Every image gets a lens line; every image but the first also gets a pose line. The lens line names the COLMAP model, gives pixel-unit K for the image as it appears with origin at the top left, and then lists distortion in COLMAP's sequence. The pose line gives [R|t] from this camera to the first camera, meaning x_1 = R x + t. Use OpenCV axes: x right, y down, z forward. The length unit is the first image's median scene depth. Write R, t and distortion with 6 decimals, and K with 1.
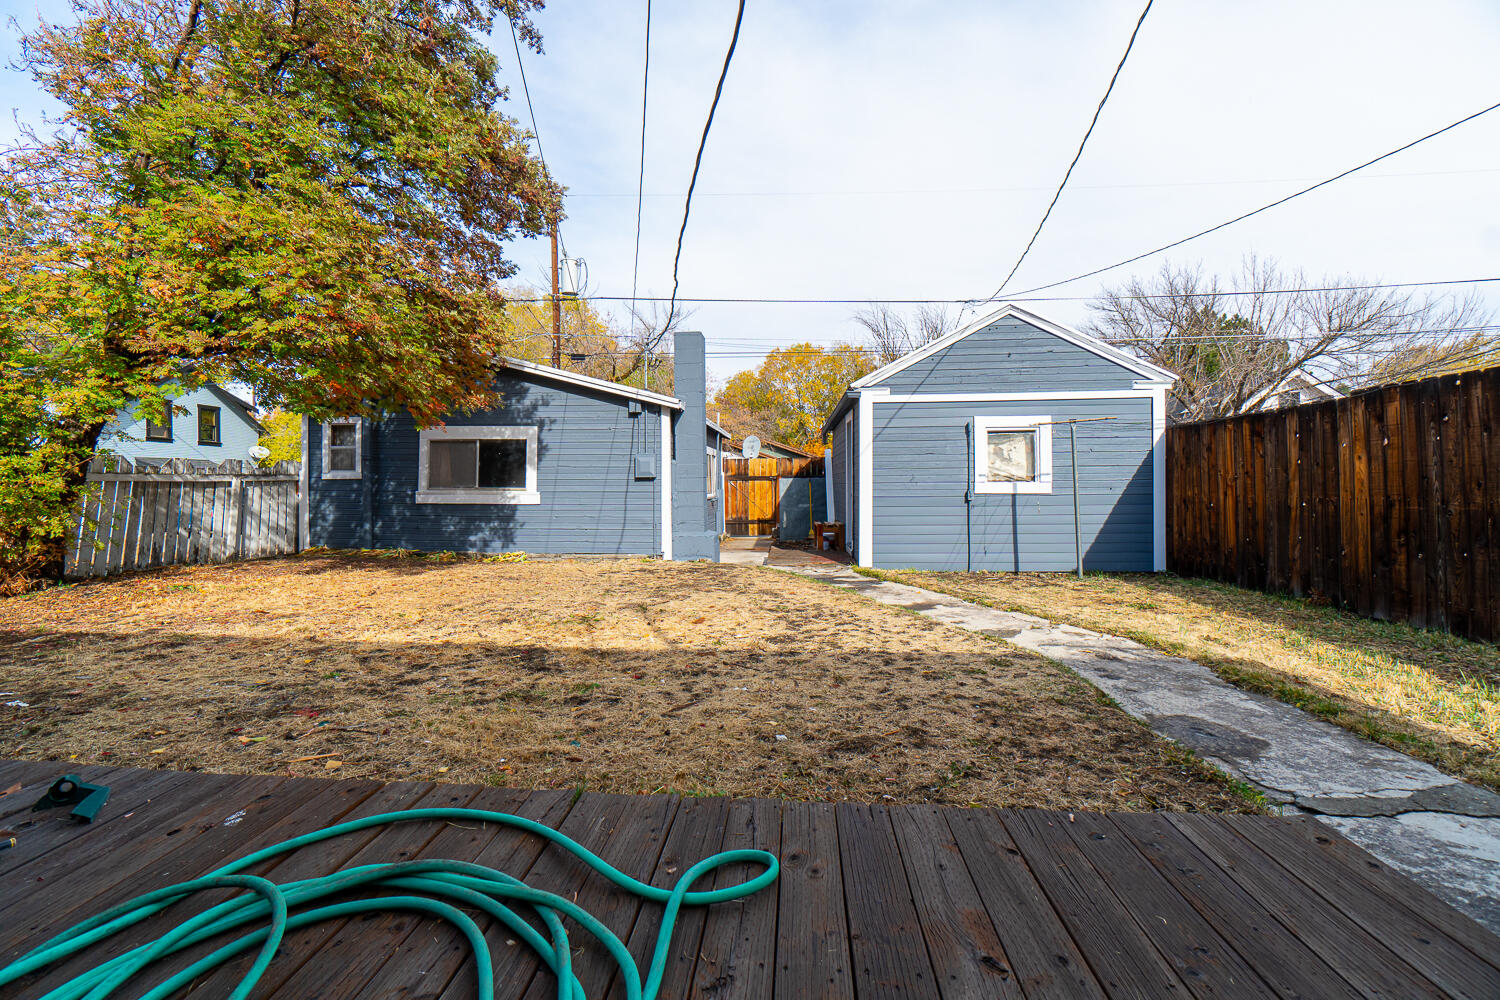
lens RADIAL K [[635.9, 0, 750.0], [0, 635.9, 500.0], [0, 0, 1]] dist [0.001369, 0.000777]
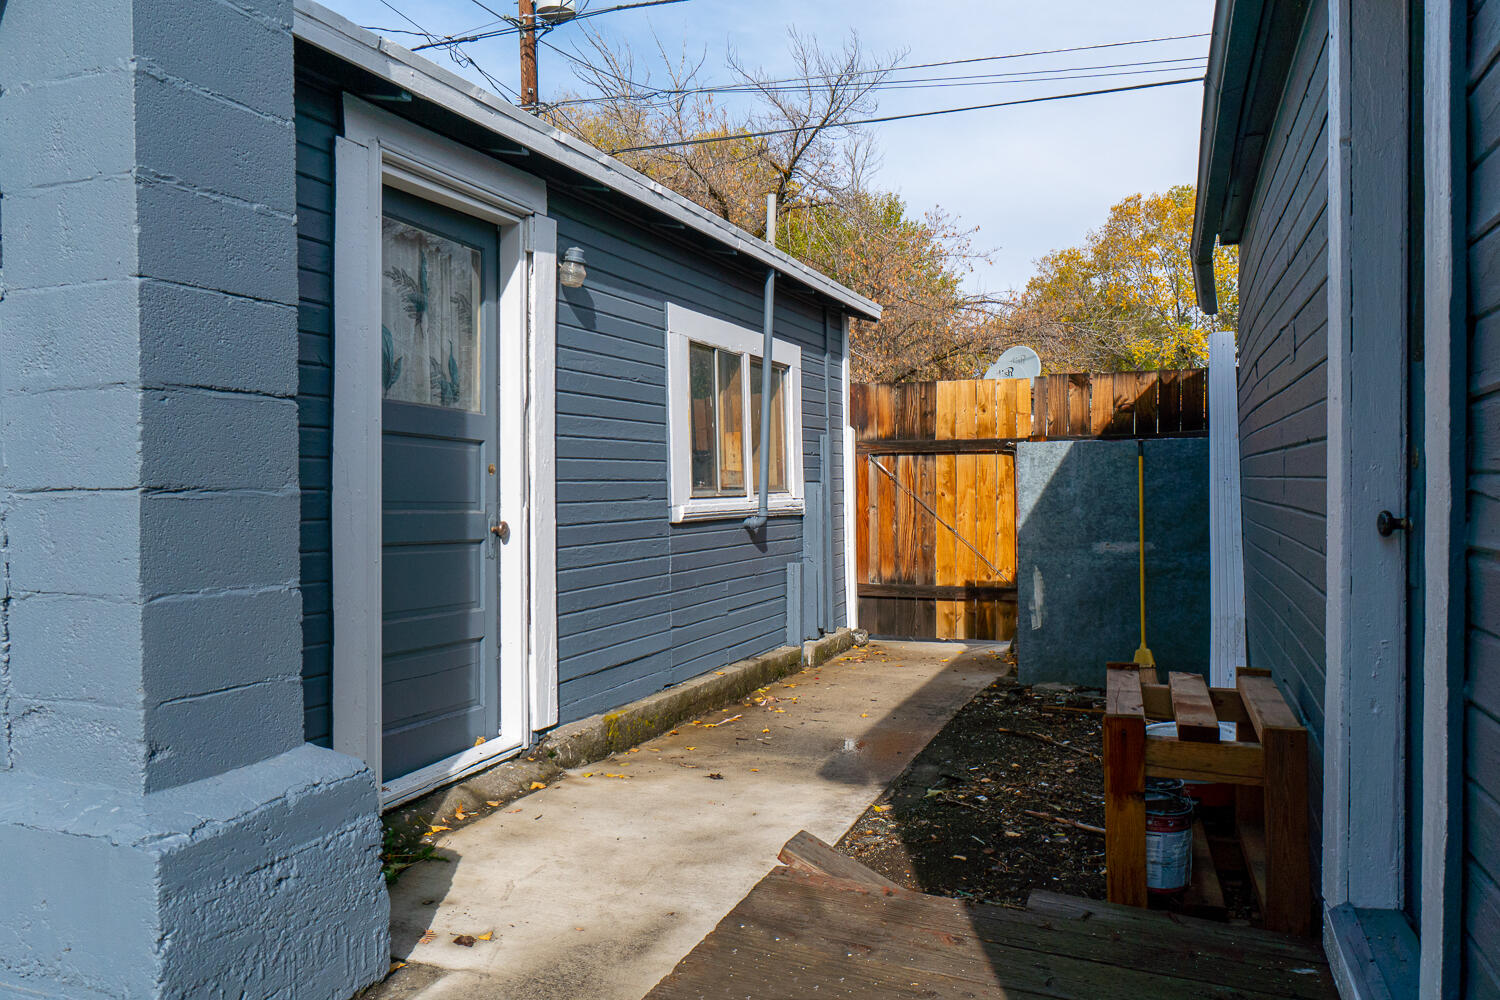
lens RADIAL K [[1094.5, 0, 750.0], [0, 1094.5, 500.0], [0, 0, 1]] dist [-0.001181, -0.000367]
pose [[0.955384, 0.001215, -0.295363, 0.066699], [-0.000368, 0.999996, 0.002924, -0.010624], [0.295365, -0.002685, 0.955381, 0.482074]]
